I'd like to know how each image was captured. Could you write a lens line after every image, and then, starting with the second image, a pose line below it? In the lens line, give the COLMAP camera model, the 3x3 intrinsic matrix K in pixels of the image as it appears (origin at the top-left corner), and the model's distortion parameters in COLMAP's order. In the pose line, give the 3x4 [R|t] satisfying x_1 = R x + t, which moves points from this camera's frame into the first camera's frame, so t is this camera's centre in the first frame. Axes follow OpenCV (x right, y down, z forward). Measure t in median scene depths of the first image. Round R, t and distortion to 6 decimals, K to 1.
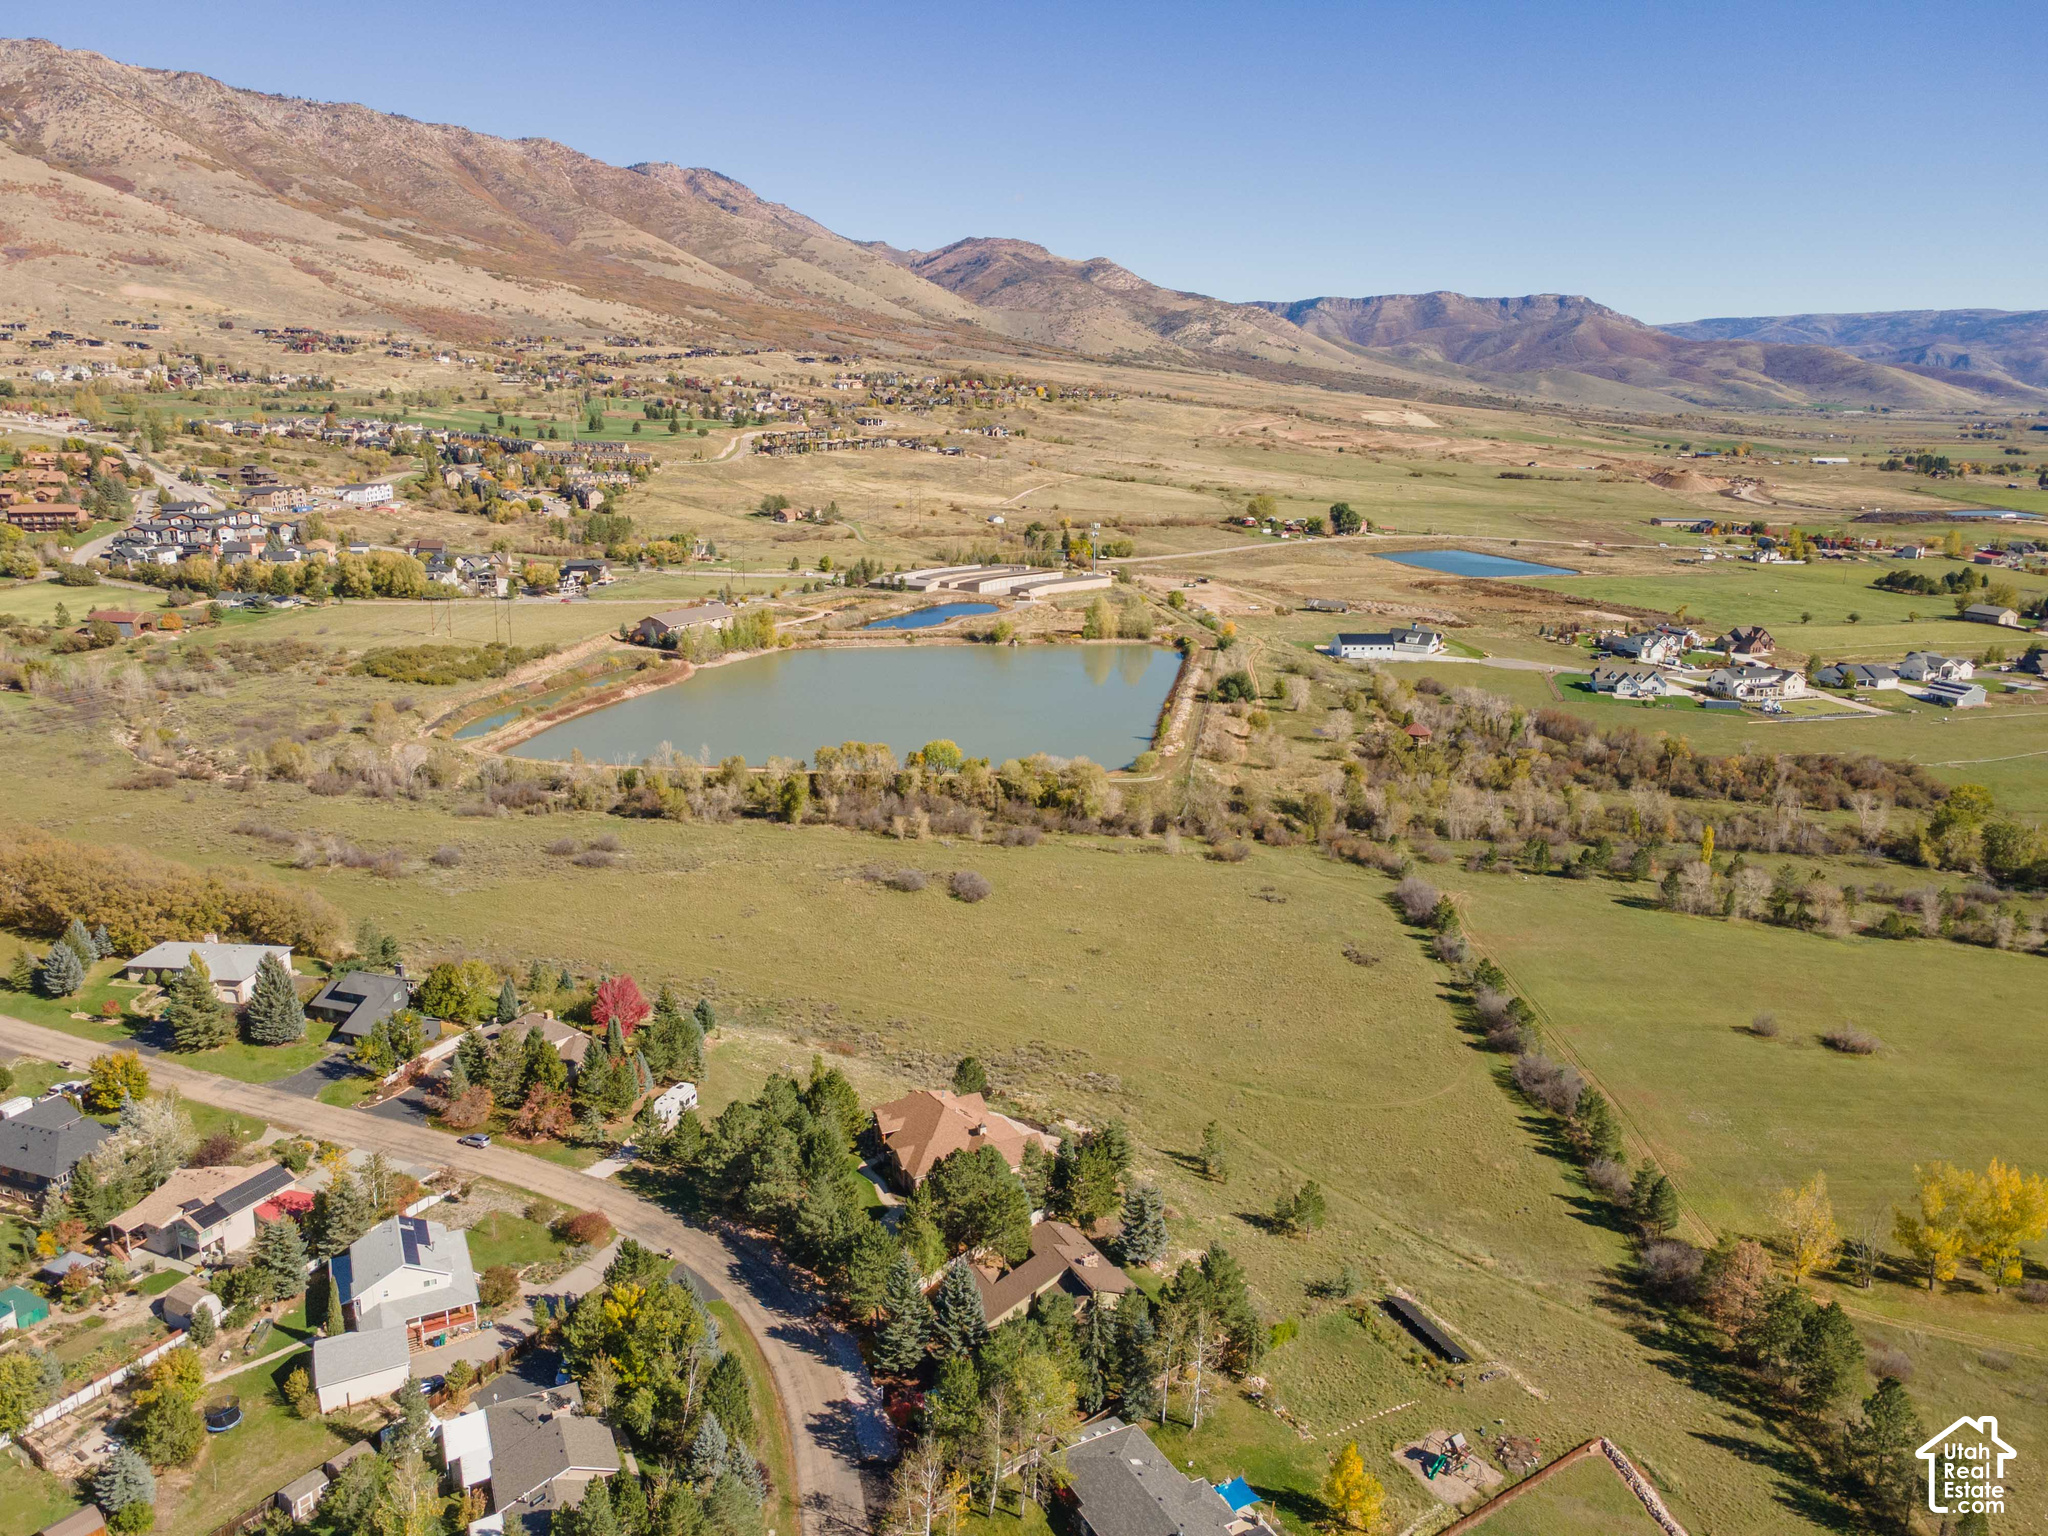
lens RADIAL K [[1536.6, 0, 1020.4], [0, 1536.6, 763.0], [0, 0, 1]] dist [0.032720, 0.026437]
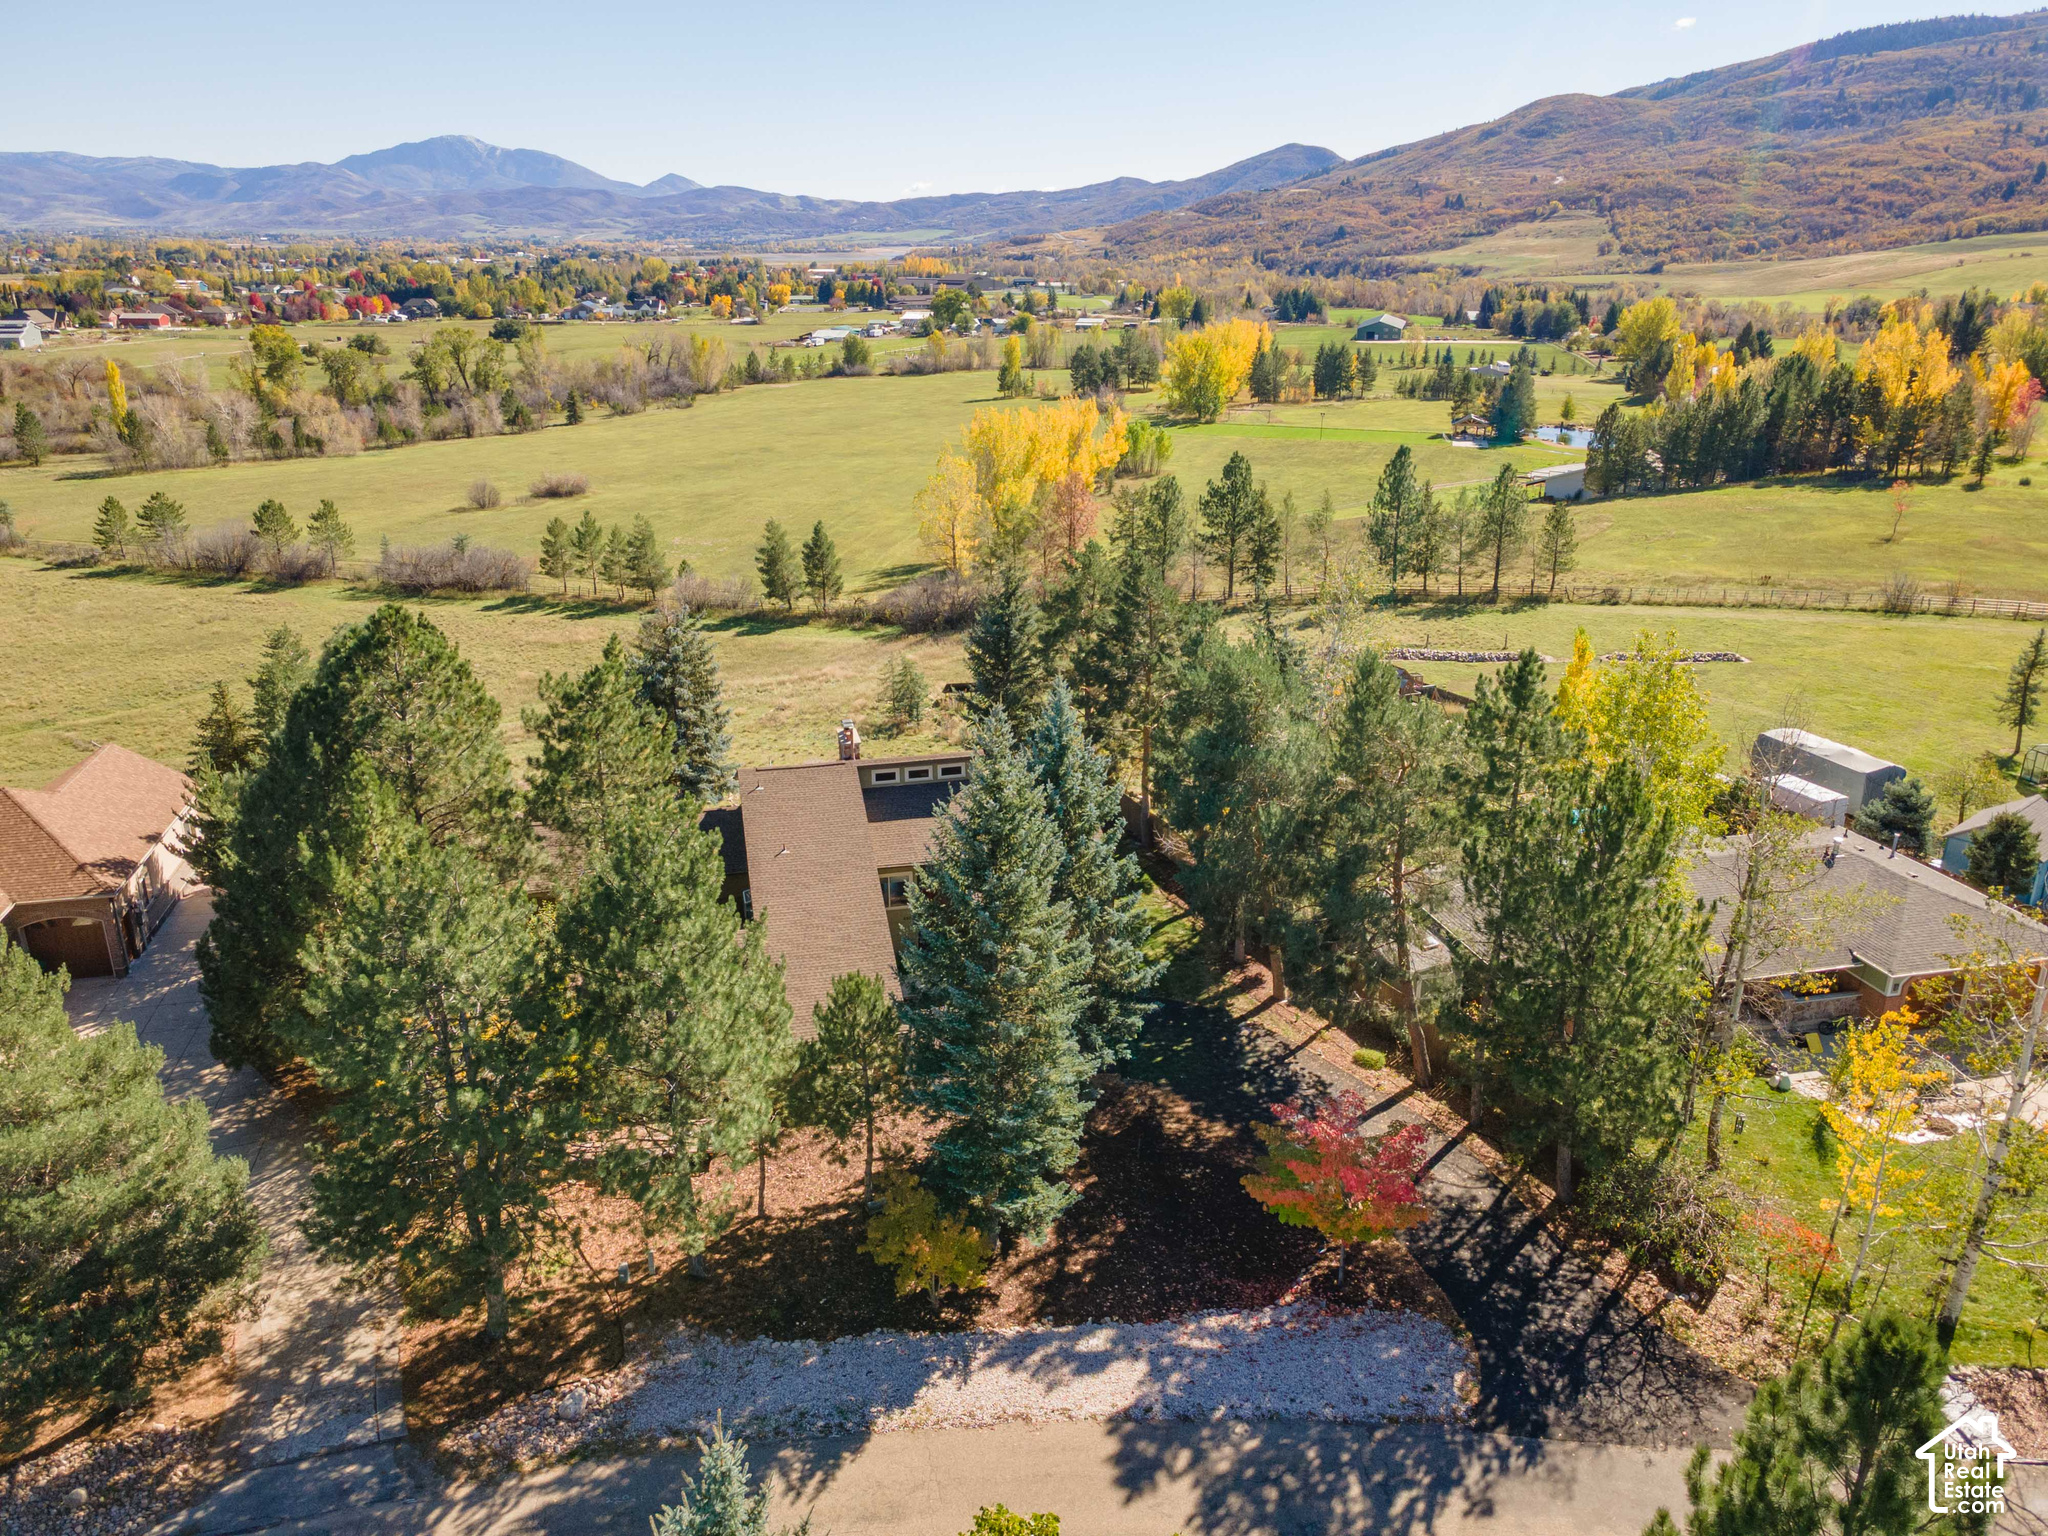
lens RADIAL K [[1489.0, 0, 1004.2], [0, 1489.0, 770.3], [0, 0, 1]] dist [0.032675, 0.034462]
pose [[0.247639, -0.337945, 0.908002, -0.083072], [0.253898, 0.927077, 0.275798, 0.077423], [-0.934992, 0.162241, 0.315384, 0.275513]]
